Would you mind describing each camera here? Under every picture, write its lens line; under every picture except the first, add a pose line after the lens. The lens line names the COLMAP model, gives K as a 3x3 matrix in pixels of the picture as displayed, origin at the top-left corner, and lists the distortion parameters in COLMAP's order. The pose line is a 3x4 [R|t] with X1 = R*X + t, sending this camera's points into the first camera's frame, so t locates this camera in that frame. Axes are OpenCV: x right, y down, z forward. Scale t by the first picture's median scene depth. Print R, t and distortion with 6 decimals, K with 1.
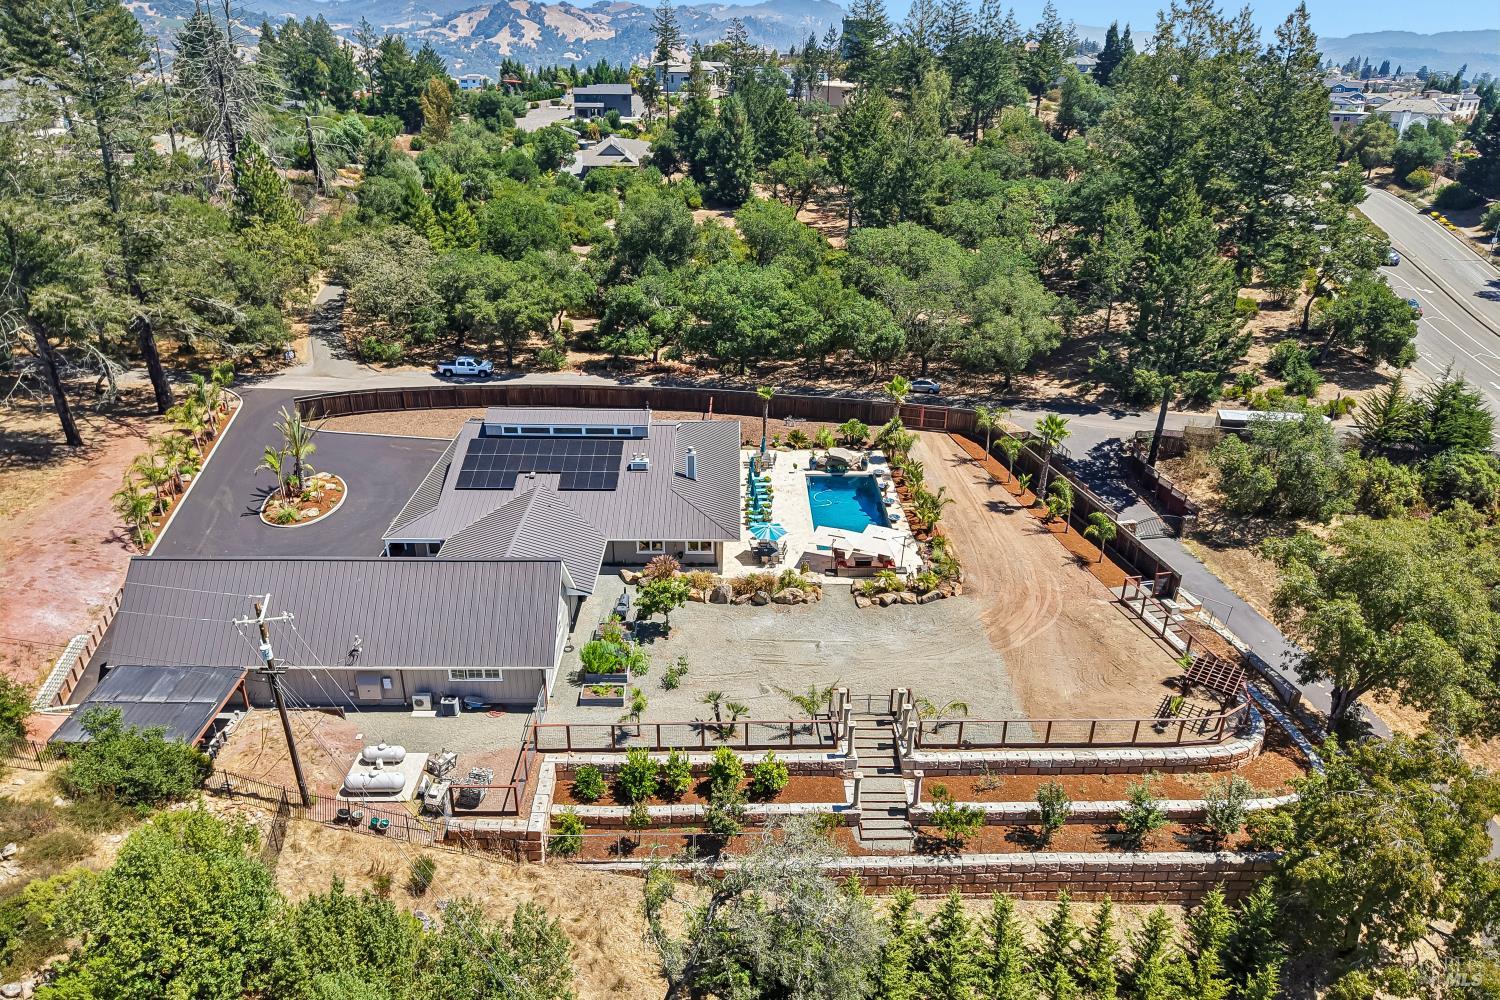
lens RADIAL K [[1001.4, 0, 768.3], [0, 1001.4, 499.7], [0, 0, 1]] dist [0.001722, 0.000018]
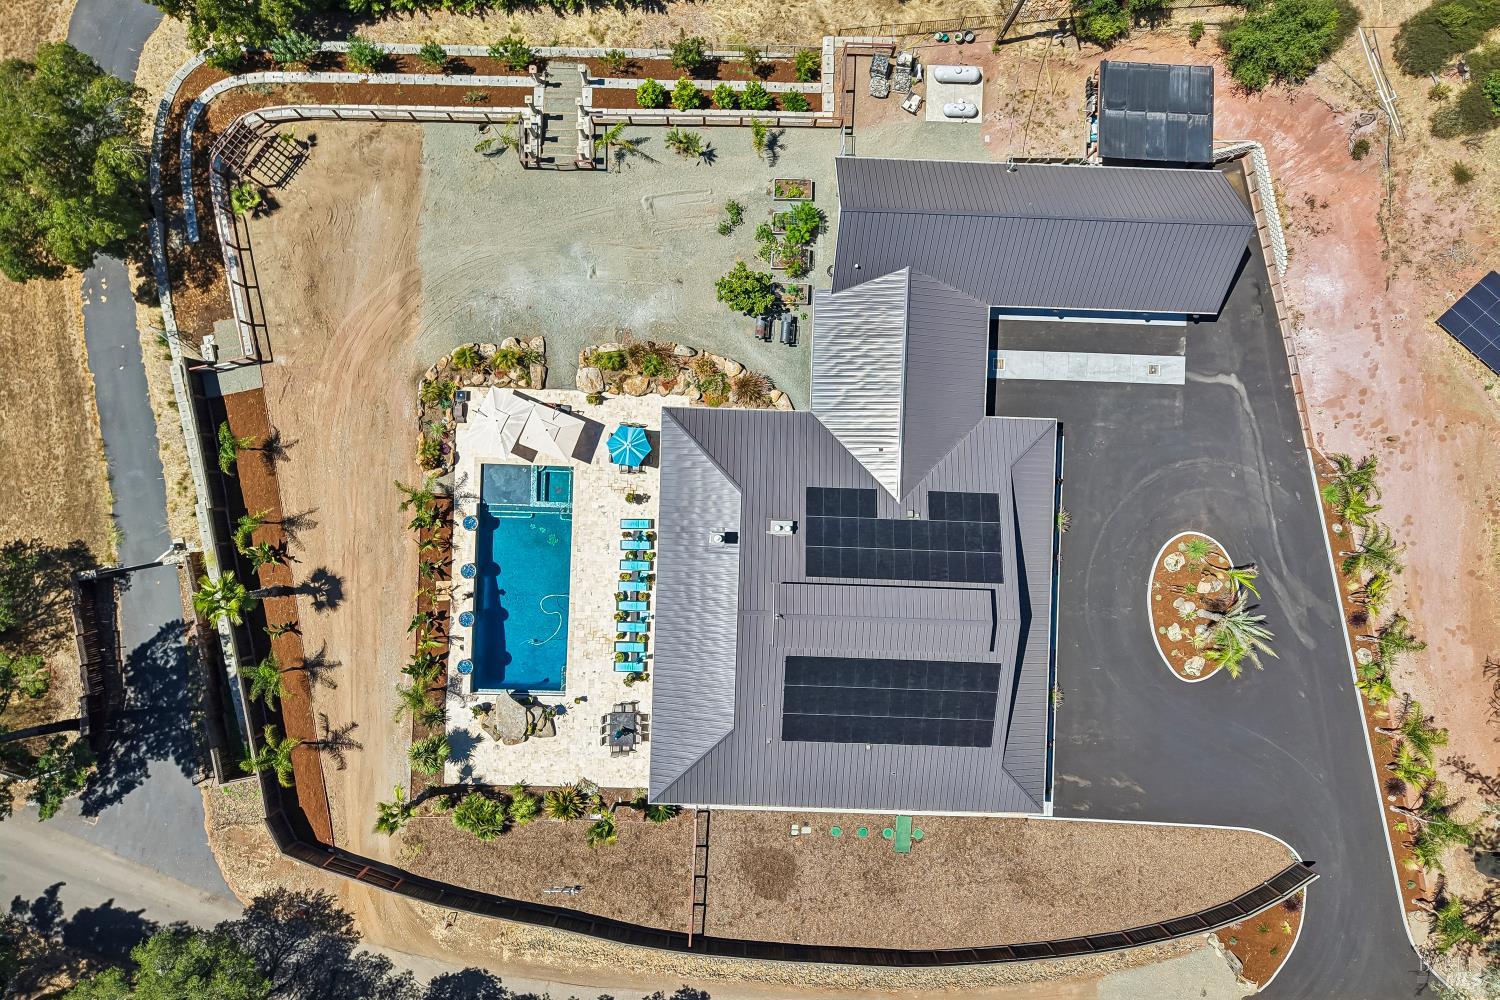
lens RADIAL K [[1039.5, 0, 750.0], [0, 1039.5, 500.0], [0, 0, 1]] dist [0.004796, -0.004049]
pose [[-0.997902, -0.060620, -0.022741, -0.097189], [0.005281, -0.426291, 0.904571, -0.886195], [-0.064529, 0.902553, 0.425716, 0.724128]]
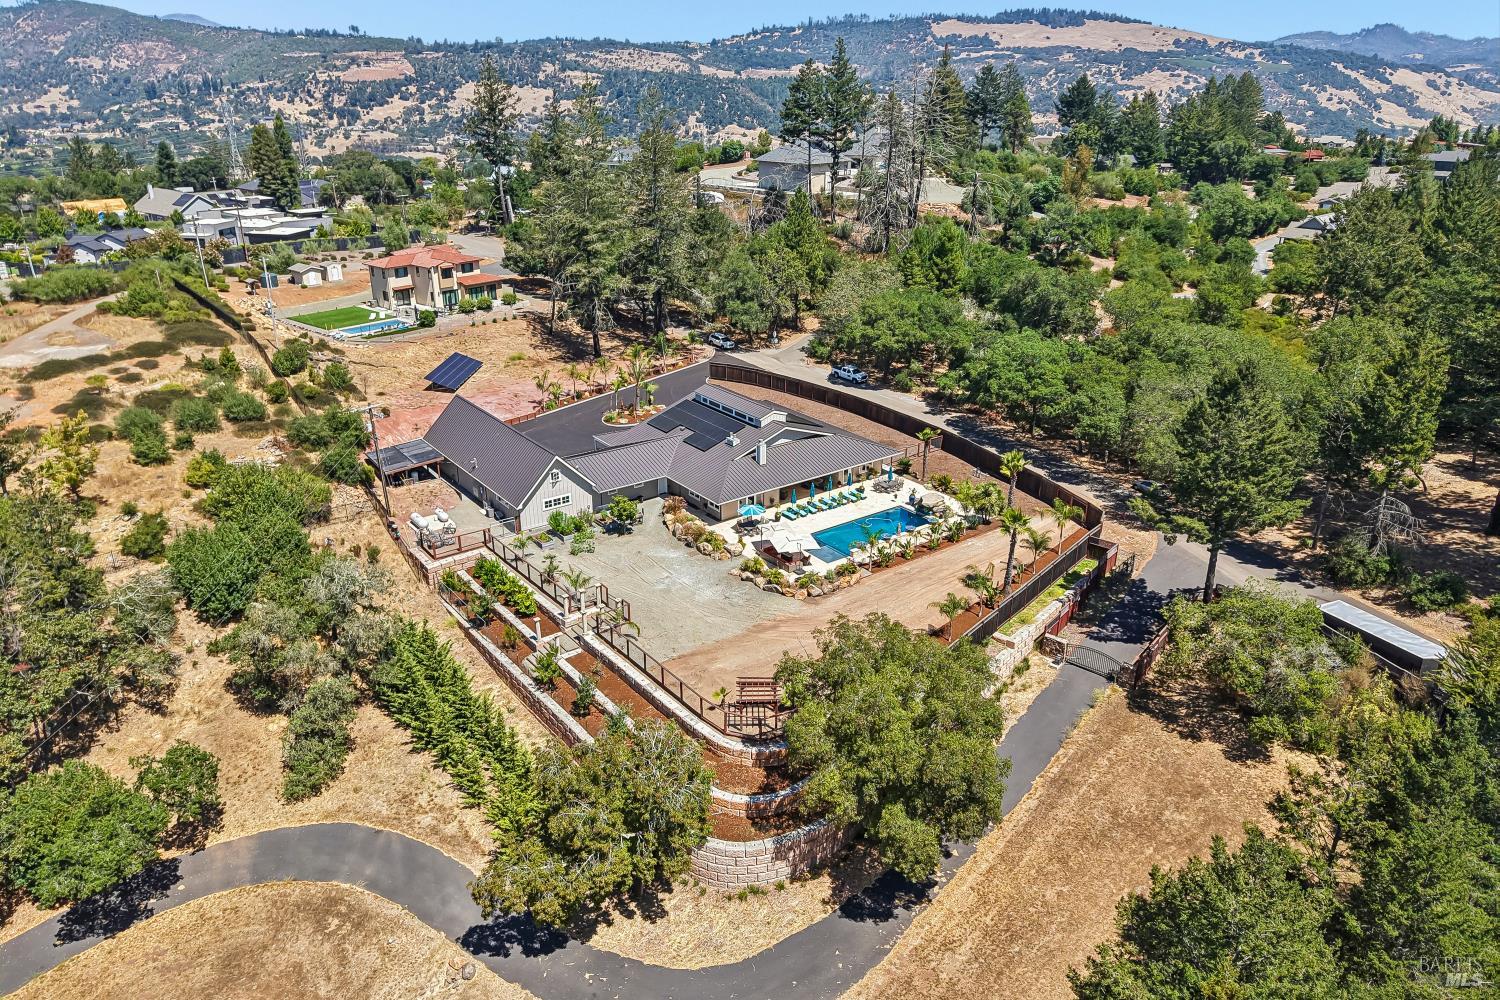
lens RADIAL K [[1039.5, 0, 750.0], [0, 1039.5, 500.0], [0, 0, 1]] dist [0.004796, -0.004049]
pose [[0.583654, 0.305239, -0.752447, 1.129004], [-0.341534, 0.932984, 0.113558, -0.146499], [0.736684, 0.190708, 0.648789, 0.134341]]
